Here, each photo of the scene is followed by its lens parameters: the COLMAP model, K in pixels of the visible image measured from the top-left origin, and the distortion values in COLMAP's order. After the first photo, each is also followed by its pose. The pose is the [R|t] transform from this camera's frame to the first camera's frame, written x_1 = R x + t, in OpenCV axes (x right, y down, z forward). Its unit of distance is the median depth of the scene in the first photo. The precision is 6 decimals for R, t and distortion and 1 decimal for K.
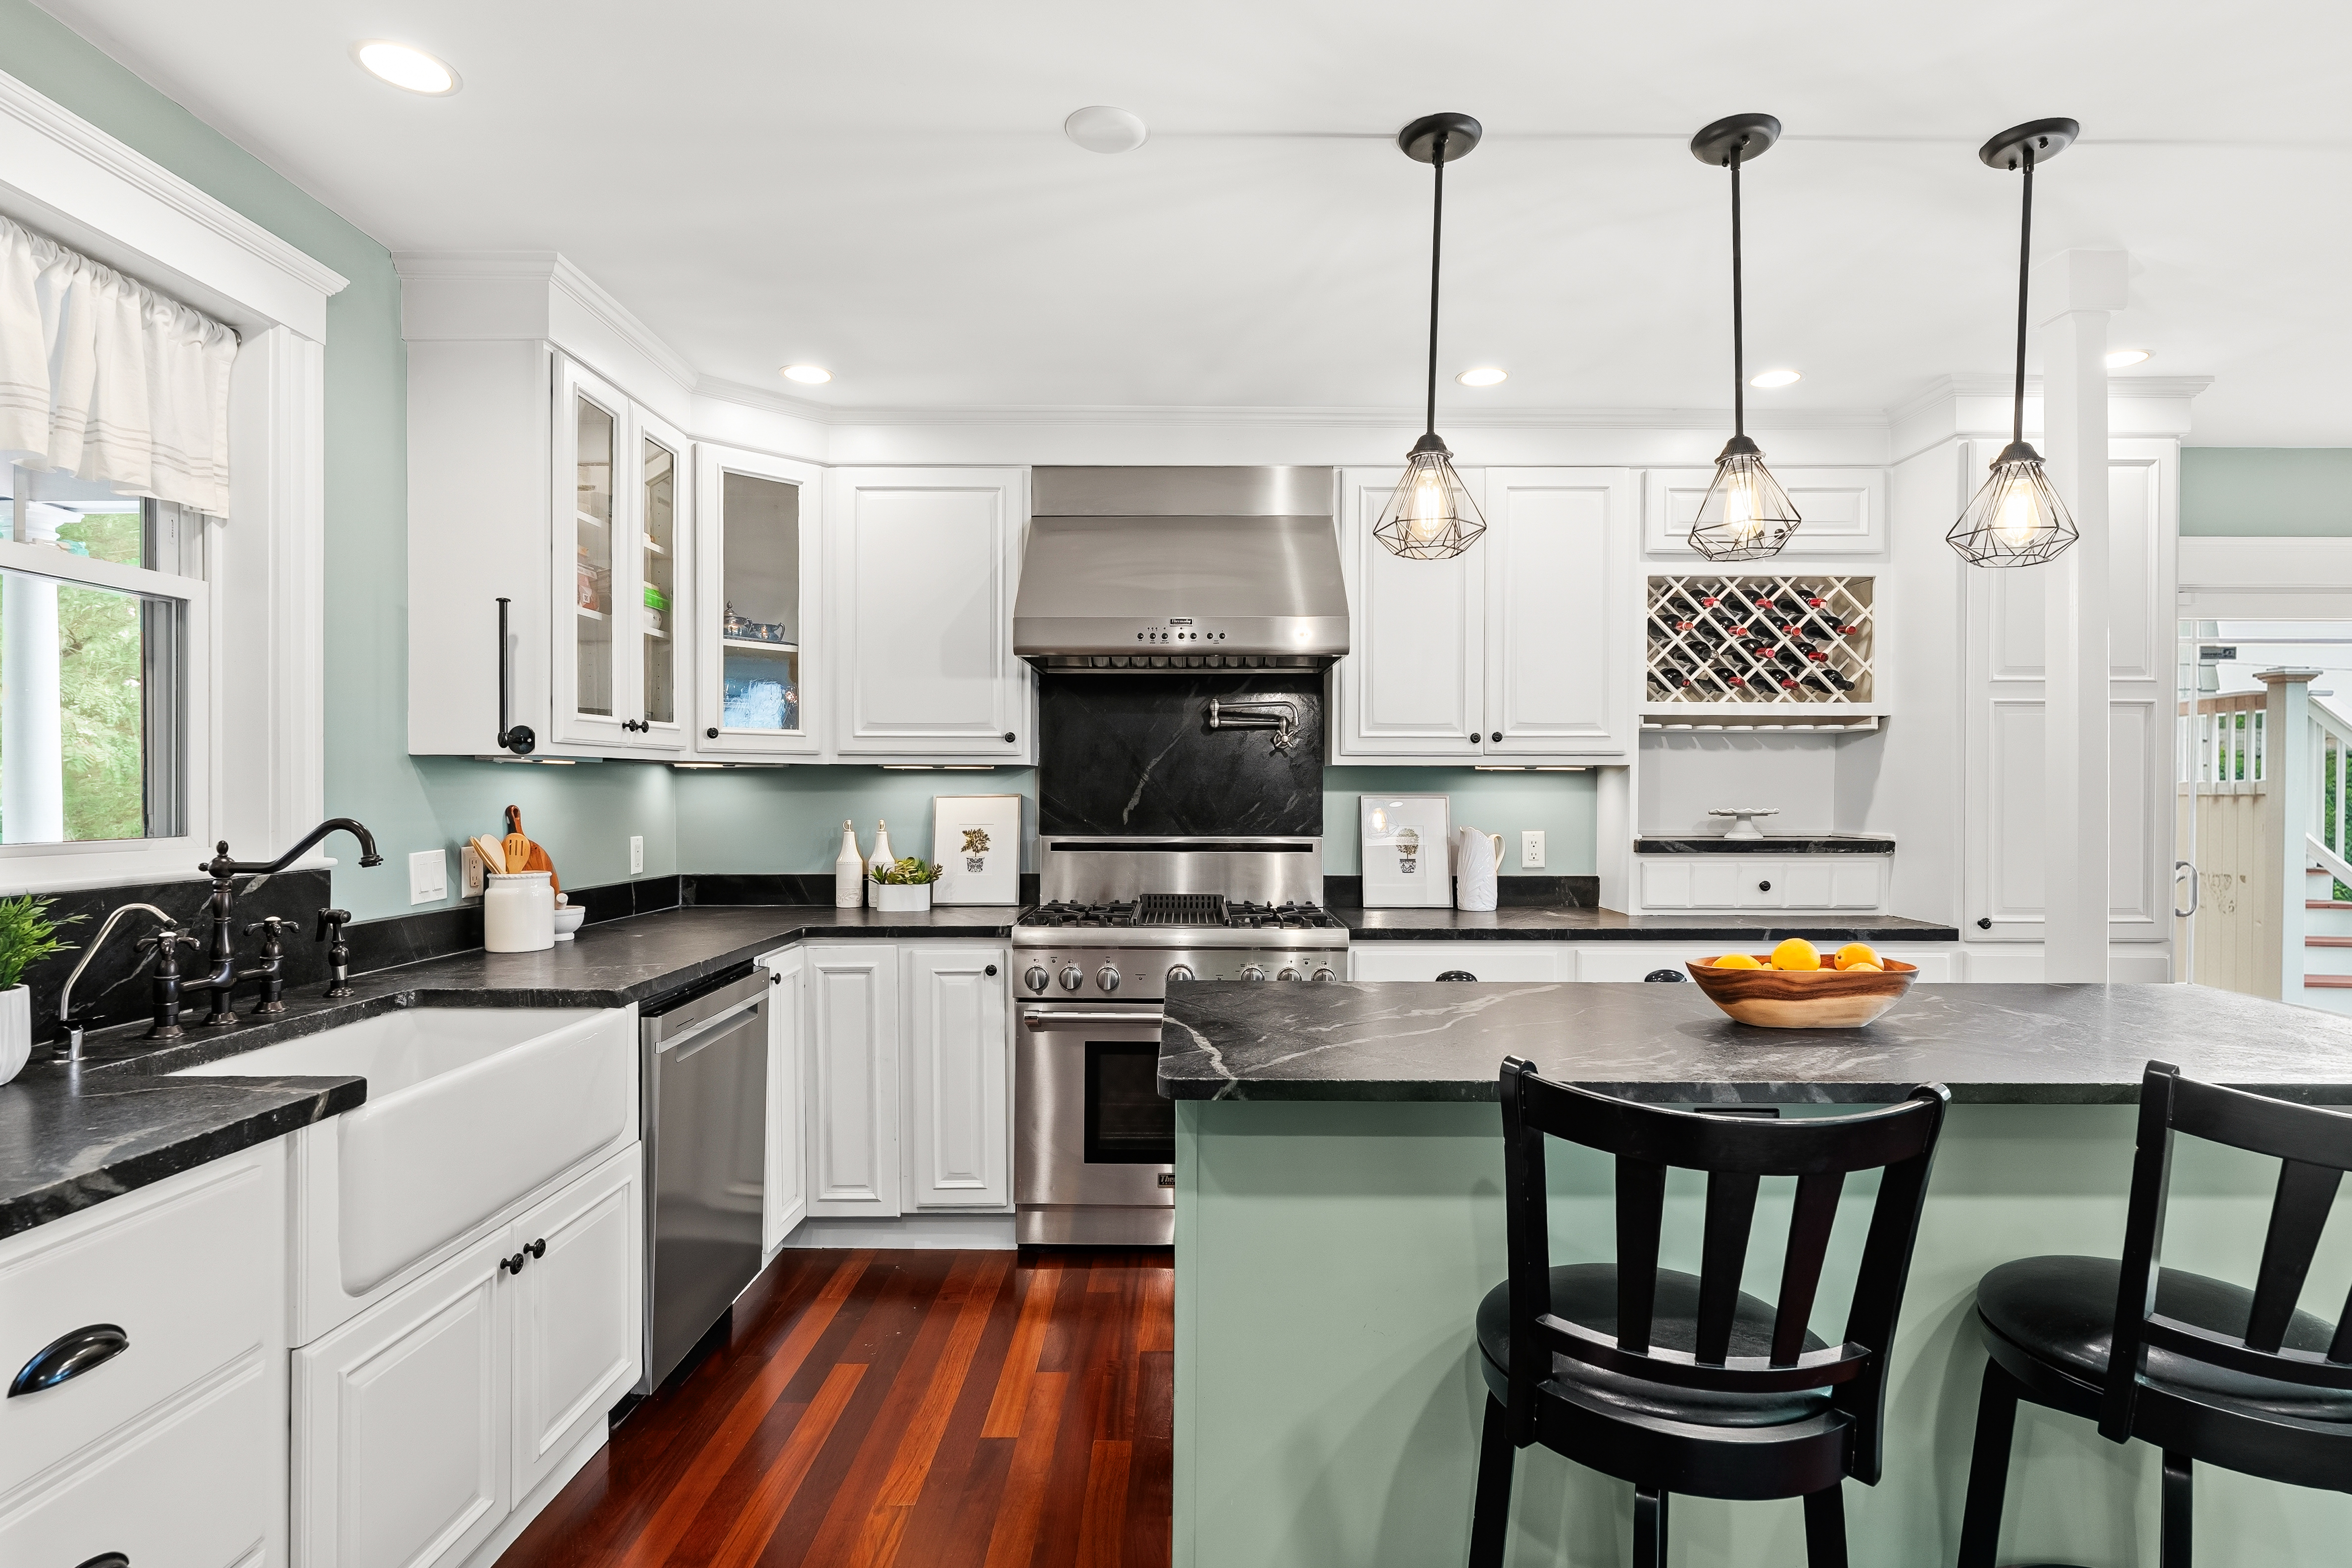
lens RADIAL K [[1151.3, 0, 1187.2], [0, 1151.3, 795.4], [0, 0, 1]] dist [-0.006221, -0.000099]
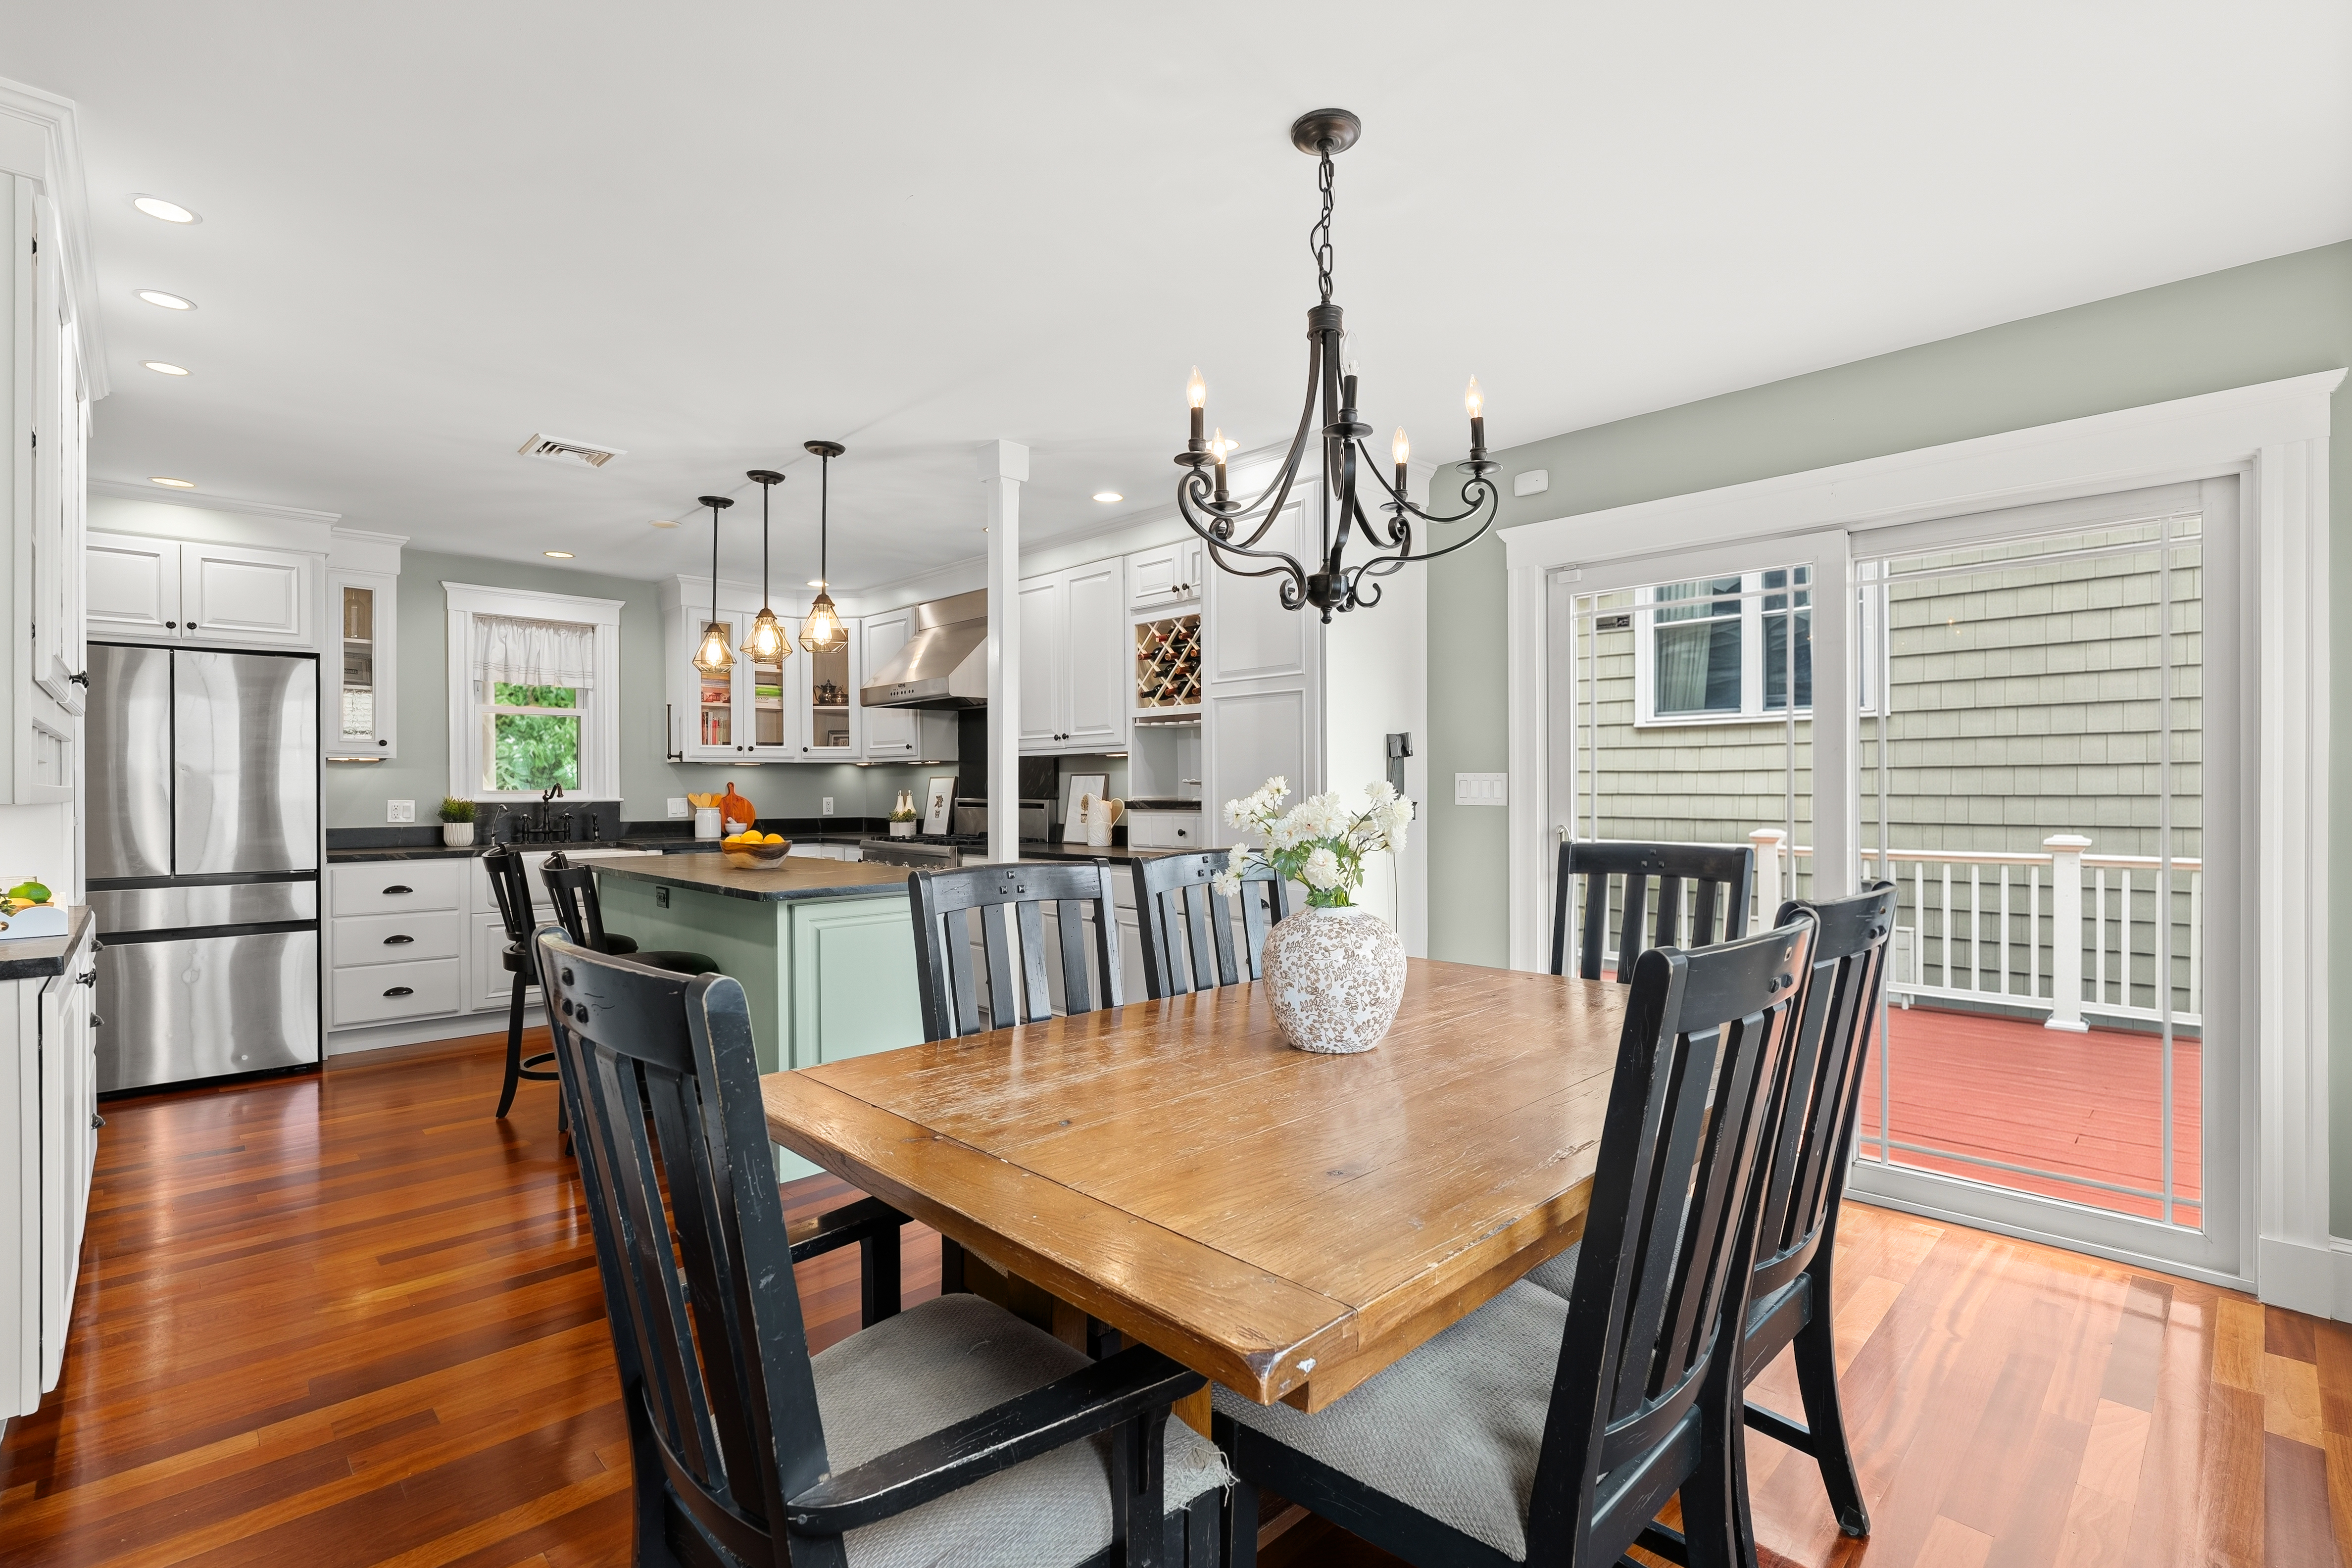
lens RADIAL K [[1070.3, 0, 1169.6], [0, 1070.3, 793.8], [0, 0, 1]] dist [-0.004271, 0.000578]
pose [[0.697828, -0.000300, -0.716265, 1.488102], [0.003170, 0.999991, 0.002670, 0.026847], [0.716258, -0.004134, 0.697823, 0.057875]]
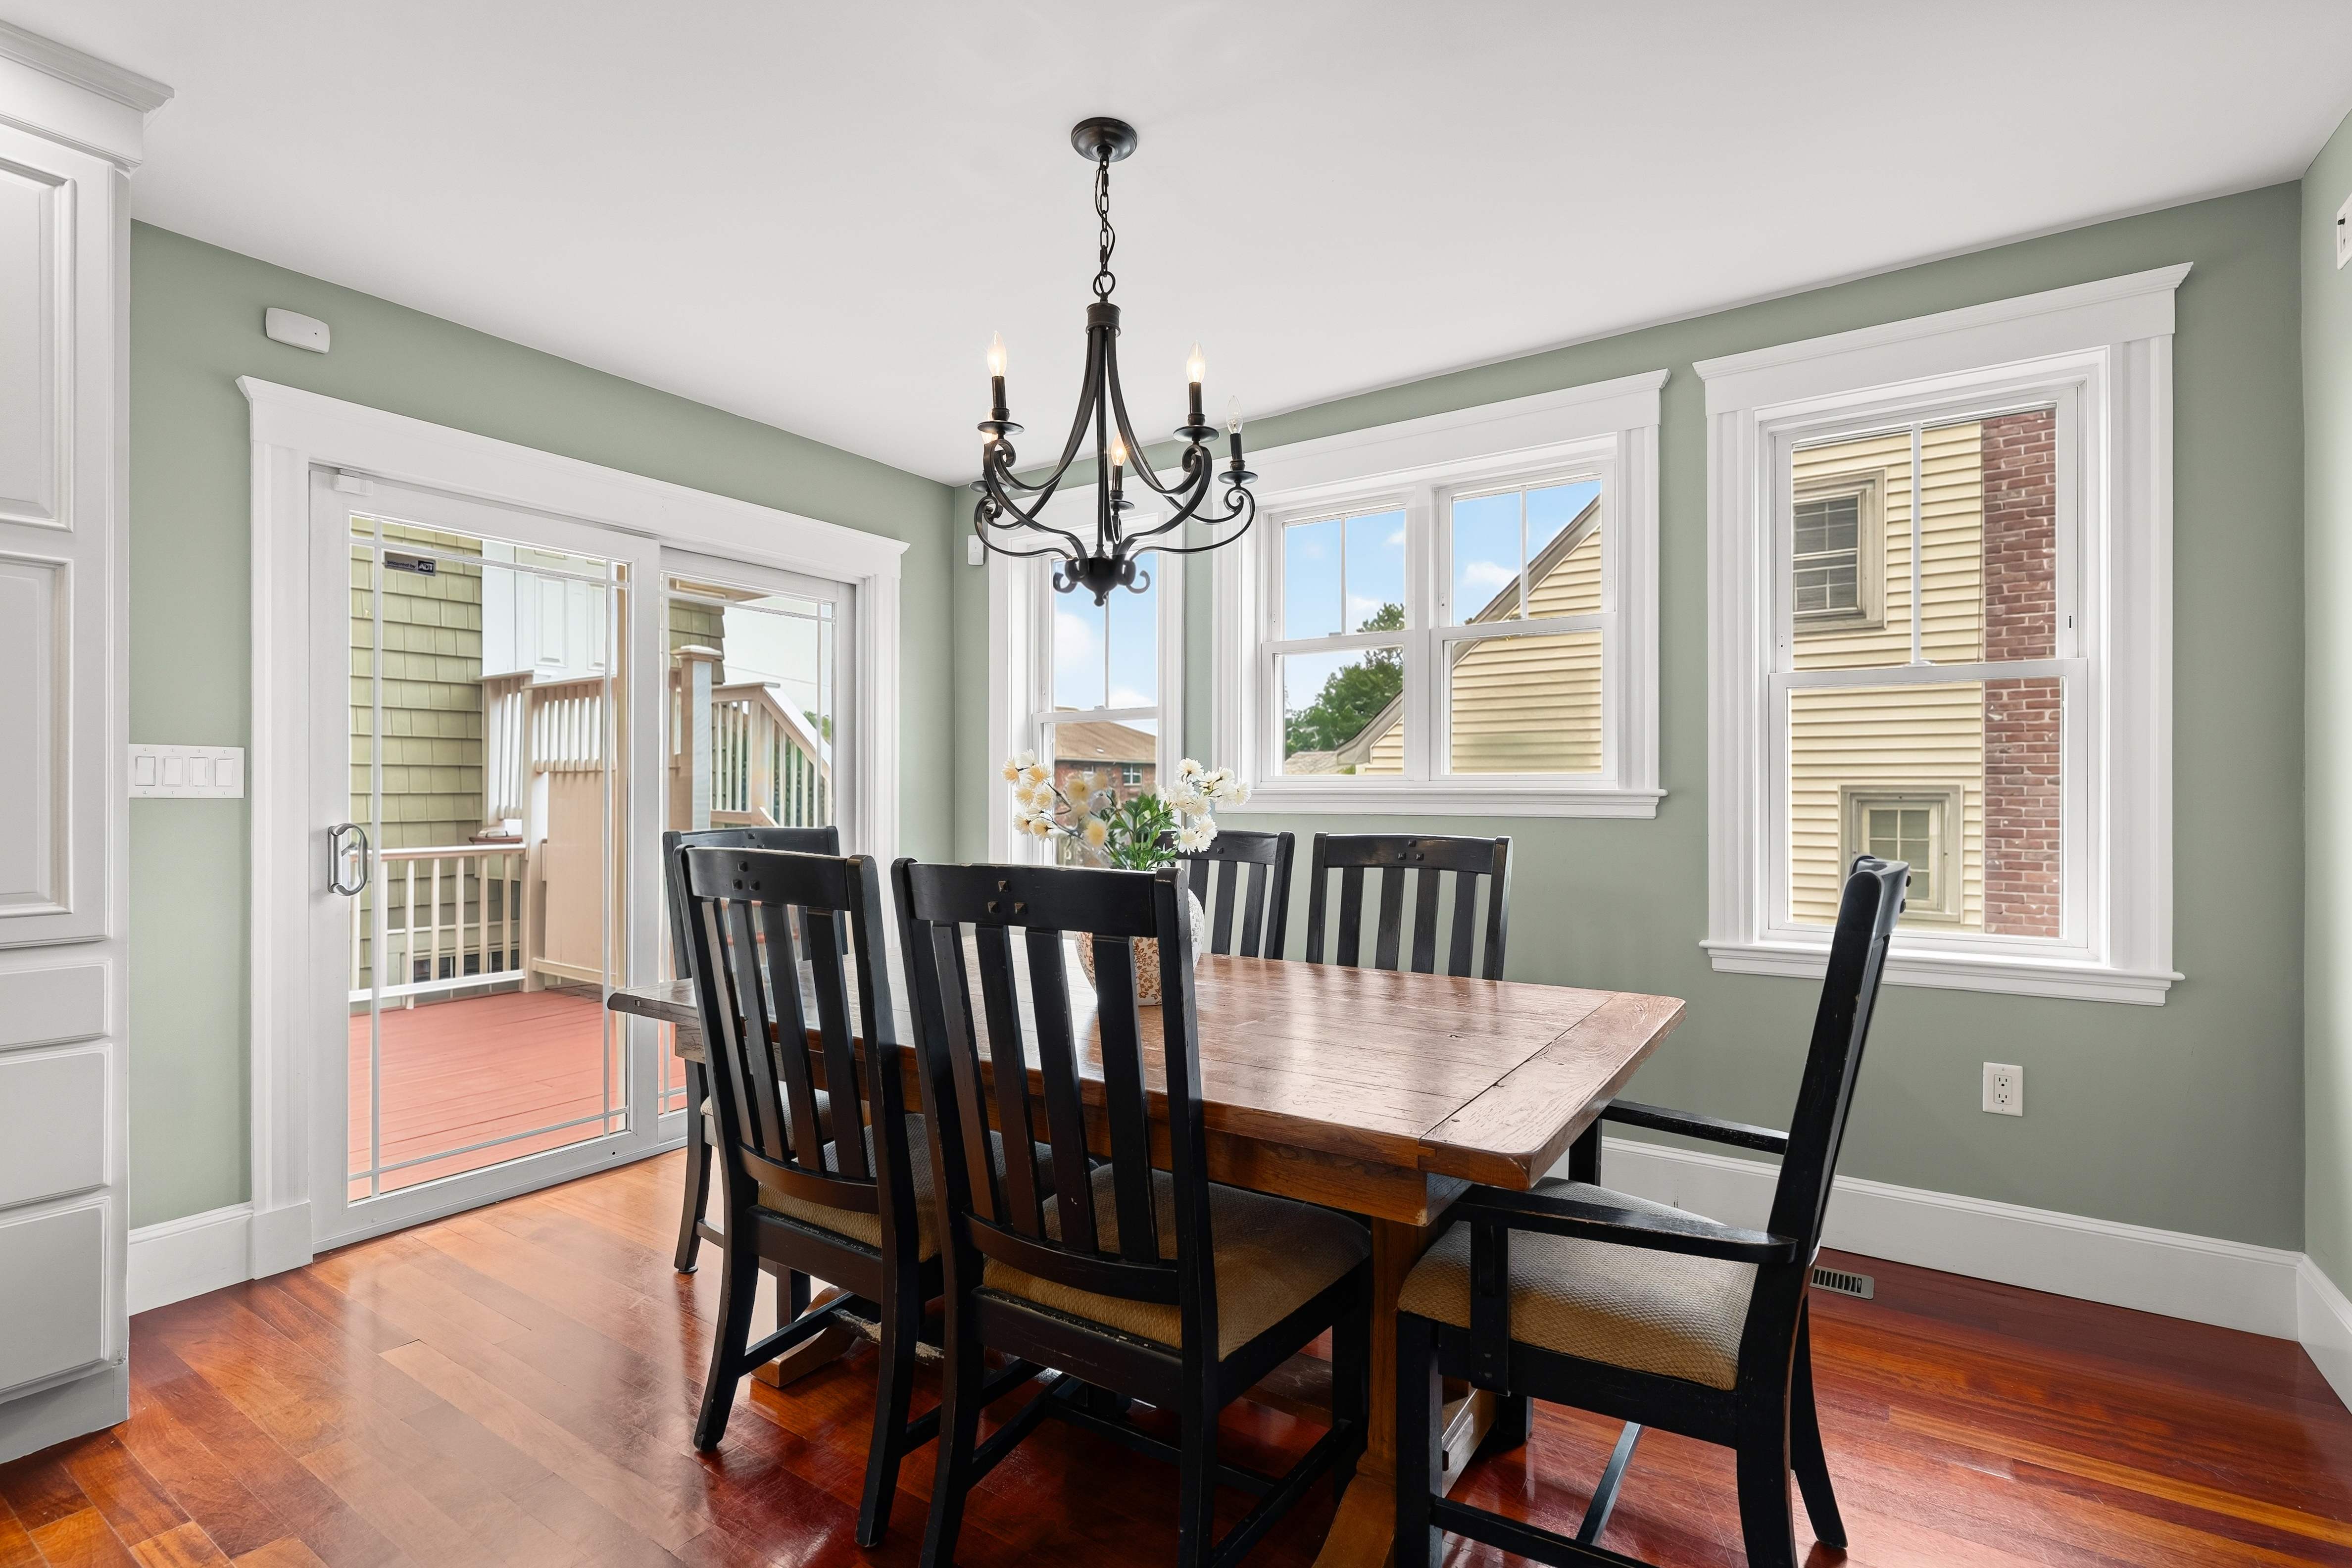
lens RADIAL K [[1070.3, 0, 1166.6], [0, 1070.3, 805.6], [0, 0, 1]] dist [-0.004271, 0.000578]
pose [[0.556636, -0.011546, 0.830676, 0.648004], [0.007897, 0.999932, 0.008607, 0.048142], [-0.830719, 0.001769, 0.556689, 0.160288]]
